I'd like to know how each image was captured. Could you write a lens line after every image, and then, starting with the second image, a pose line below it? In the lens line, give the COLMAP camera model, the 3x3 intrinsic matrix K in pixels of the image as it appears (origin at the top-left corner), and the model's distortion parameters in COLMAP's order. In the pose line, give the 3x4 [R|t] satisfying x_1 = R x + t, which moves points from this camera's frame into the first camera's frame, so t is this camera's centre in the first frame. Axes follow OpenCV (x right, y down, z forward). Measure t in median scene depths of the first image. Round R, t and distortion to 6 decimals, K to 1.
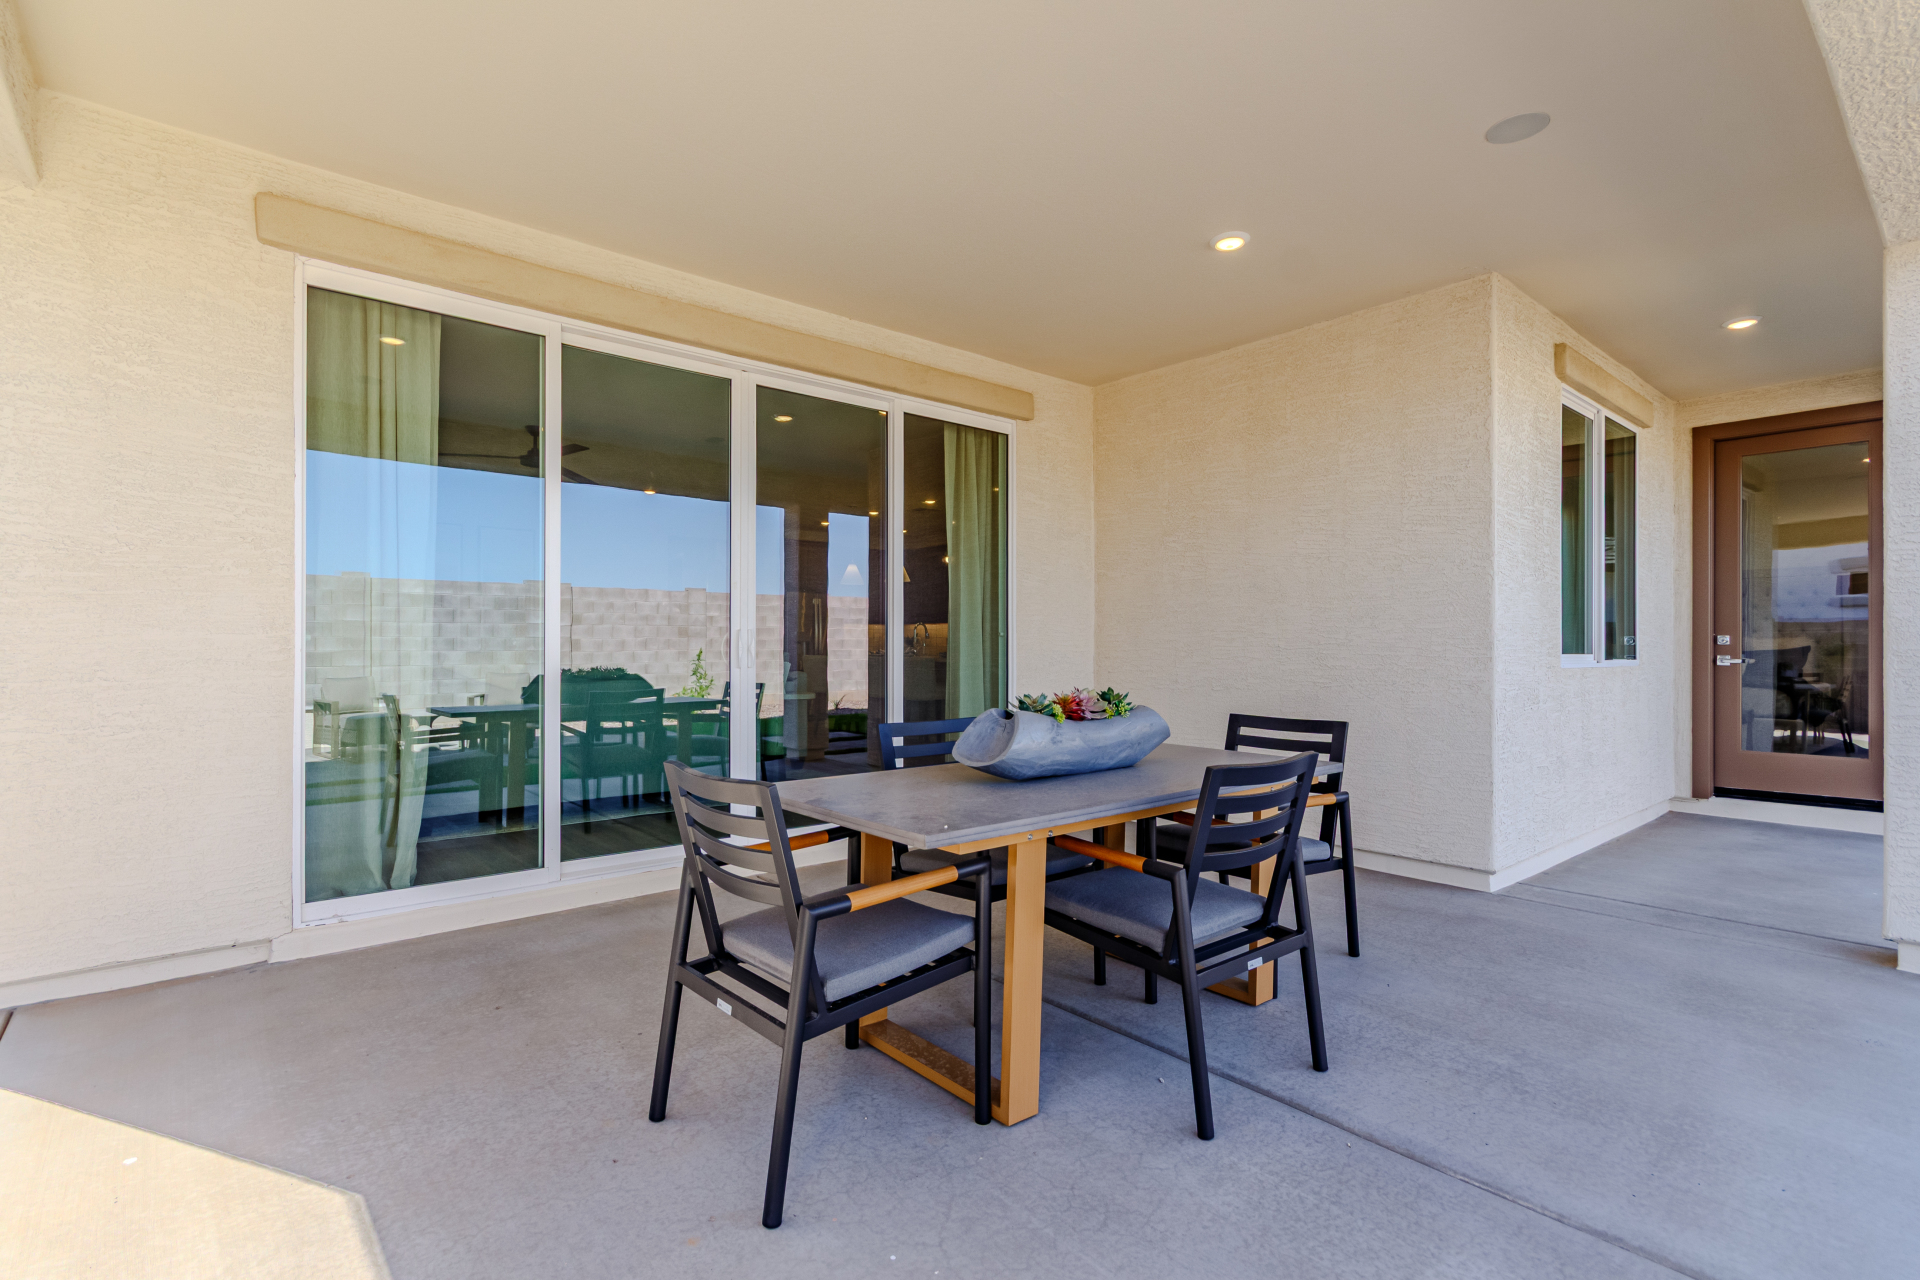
lens RADIAL K [[904.8, 0, 962.8], [0, 904.8, 645.6], [0, 0, 1]] dist [0.001489, 0.000040]
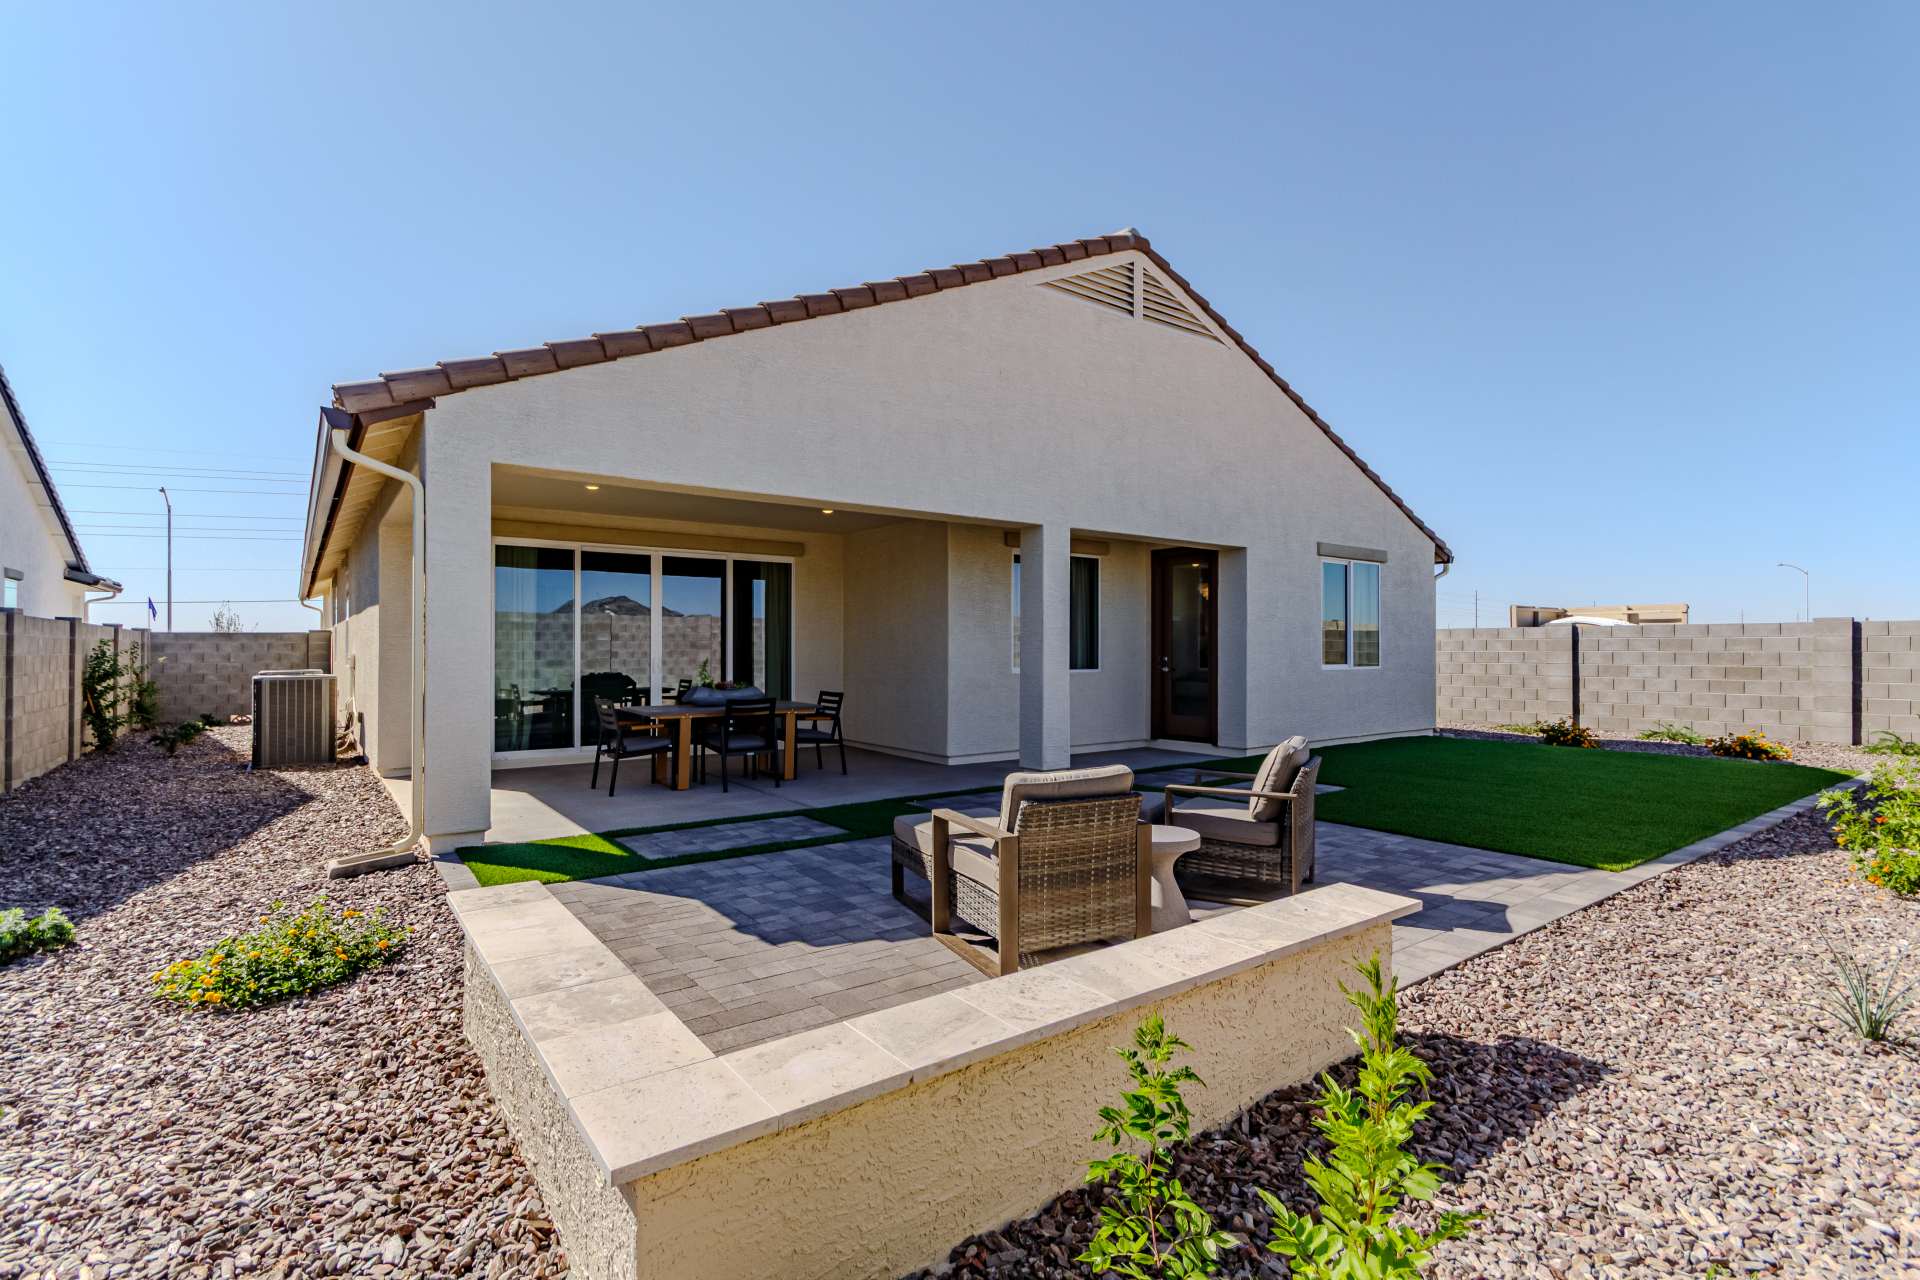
lens RADIAL K [[904.8, 0, 958.7], [0, 904.8, 639.0], [0, 0, 1]] dist [0.001489, 0.000040]
pose [[0.997298, -0.002252, -0.073422, 0.592337], [0.001722, 0.999972, -0.007283, -0.038372], [0.073436, 0.007137, 0.997274, -1.083916]]
